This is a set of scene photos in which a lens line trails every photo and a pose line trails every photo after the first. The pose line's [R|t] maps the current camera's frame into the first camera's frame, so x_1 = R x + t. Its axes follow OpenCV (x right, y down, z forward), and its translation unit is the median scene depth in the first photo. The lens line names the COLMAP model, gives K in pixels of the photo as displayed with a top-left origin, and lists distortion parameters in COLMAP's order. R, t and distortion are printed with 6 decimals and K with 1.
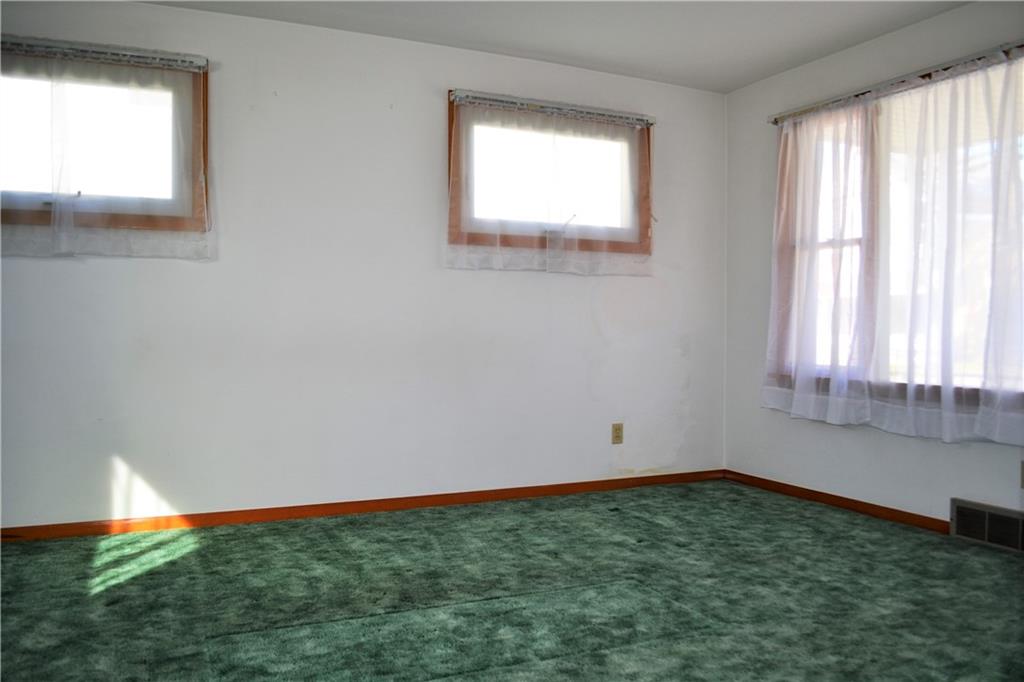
lens RADIAL K [[802.4, 0, 512.0], [0, 802.4, 341.0], [0, 0, 1]] dist [-0.075932, 0.012405]
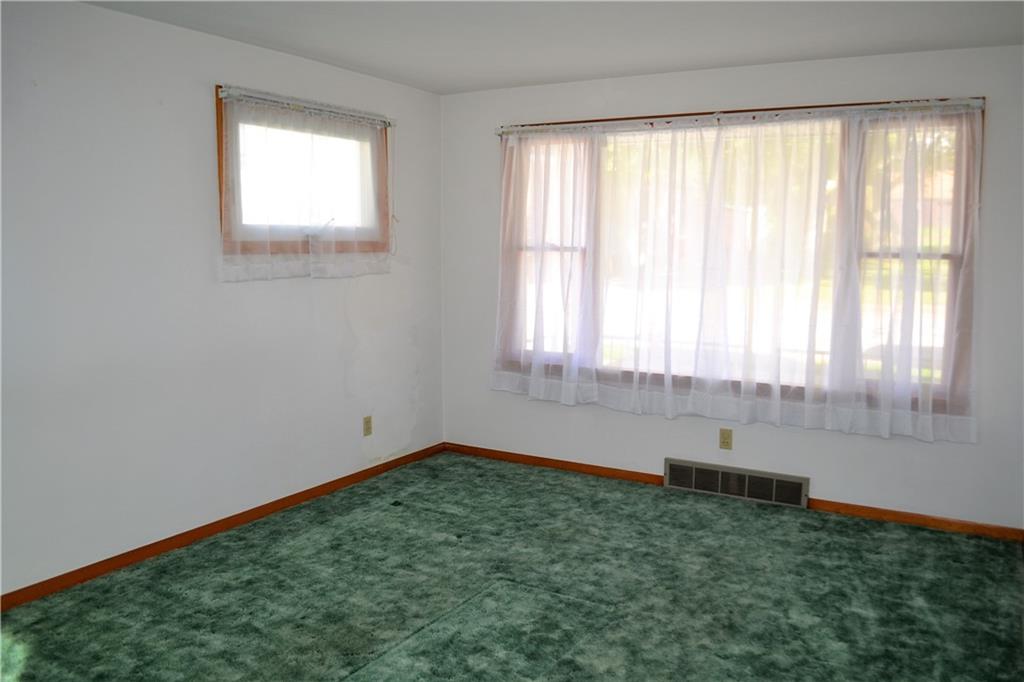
lens RADIAL K [[802.4, 0, 512.0], [0, 802.4, 341.0], [0, 0, 1]] dist [-0.075932, 0.012405]
pose [[0.836946, -0.066429, 0.543239, -0.371000], [0.012152, 0.994617, 0.102903, -0.136742], [-0.547150, -0.079523, 0.833248, 0.048711]]
